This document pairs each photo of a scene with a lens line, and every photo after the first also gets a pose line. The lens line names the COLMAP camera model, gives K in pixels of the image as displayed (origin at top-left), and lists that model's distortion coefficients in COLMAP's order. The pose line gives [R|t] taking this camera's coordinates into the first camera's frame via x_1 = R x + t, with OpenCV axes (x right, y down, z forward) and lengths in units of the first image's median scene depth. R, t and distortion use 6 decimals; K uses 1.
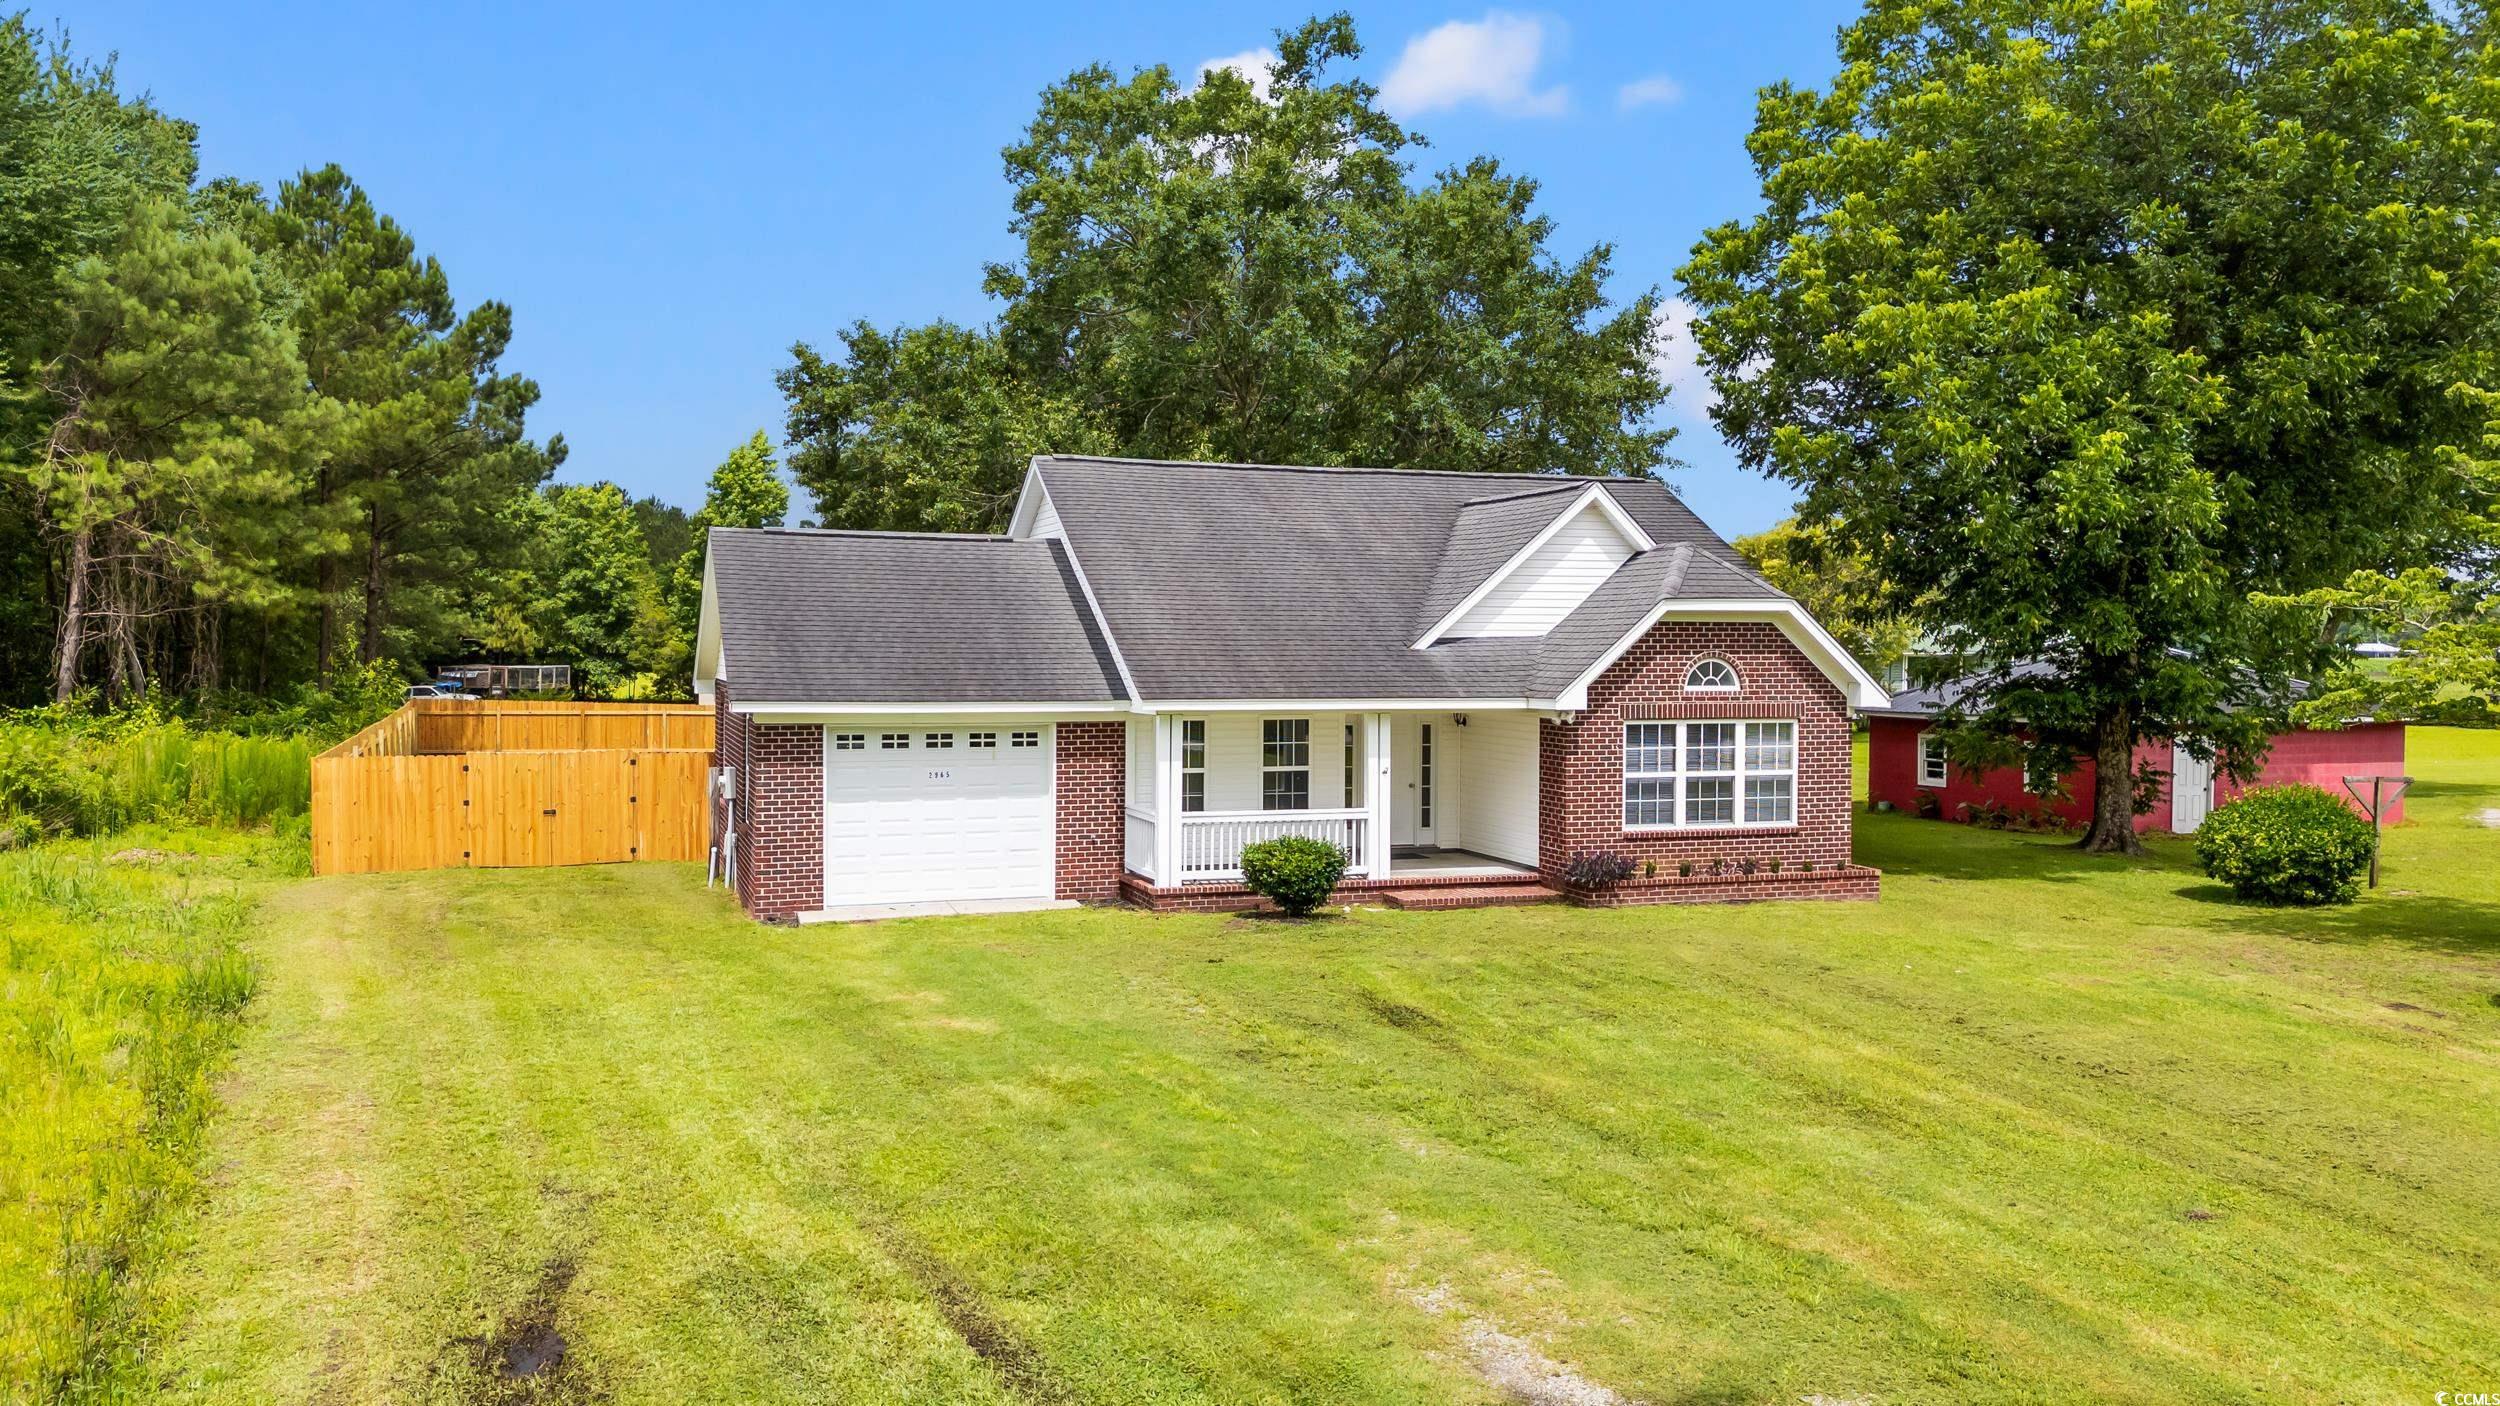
lens RADIAL K [[1967.5, 0, 1250.0], [0, 1967.5, 703.0], [0, 0, 1]] dist [0.058577, -0.009451]
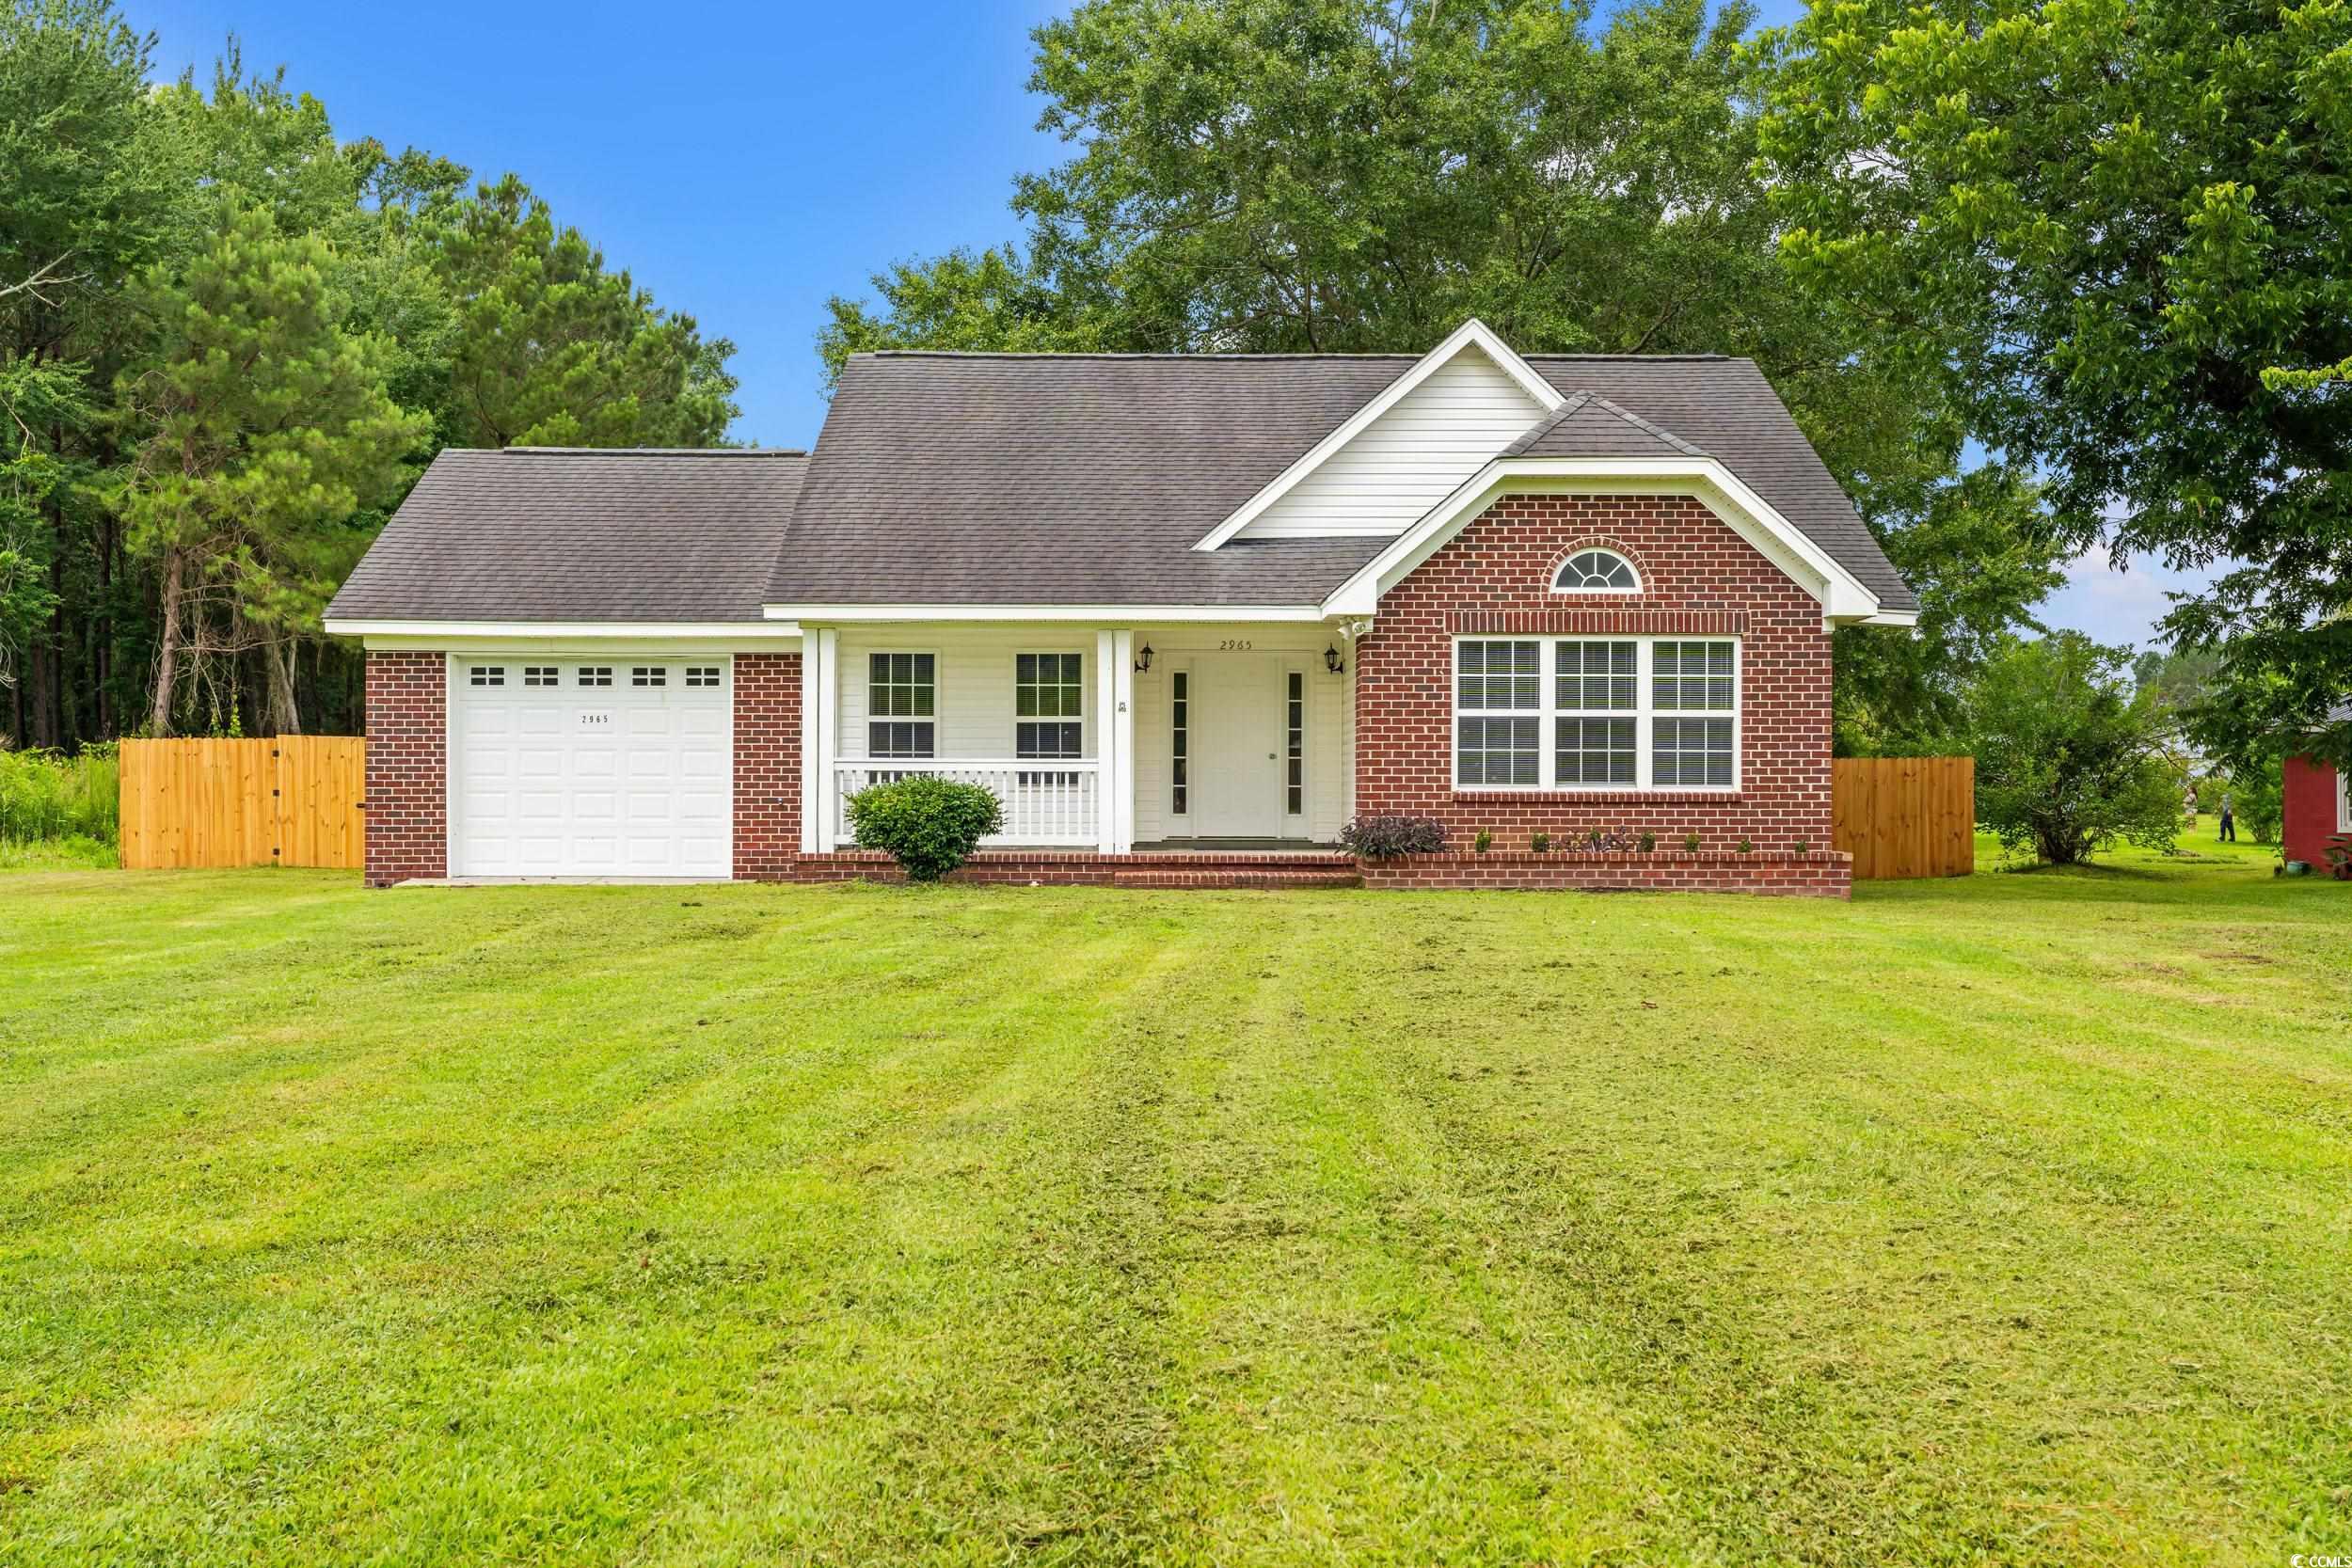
lens RADIAL K [[2434.5, 0, 1176.0], [0, 2434.5, 784.0], [0, 0, 1]] dist [-0.000593, 0.024420]
pose [[0.938522, -0.005834, -0.345169, 0.391111], [-0.009717, 0.999015, -0.043306, 0.099495], [0.345081, 0.043997, 0.937541, 0.144135]]
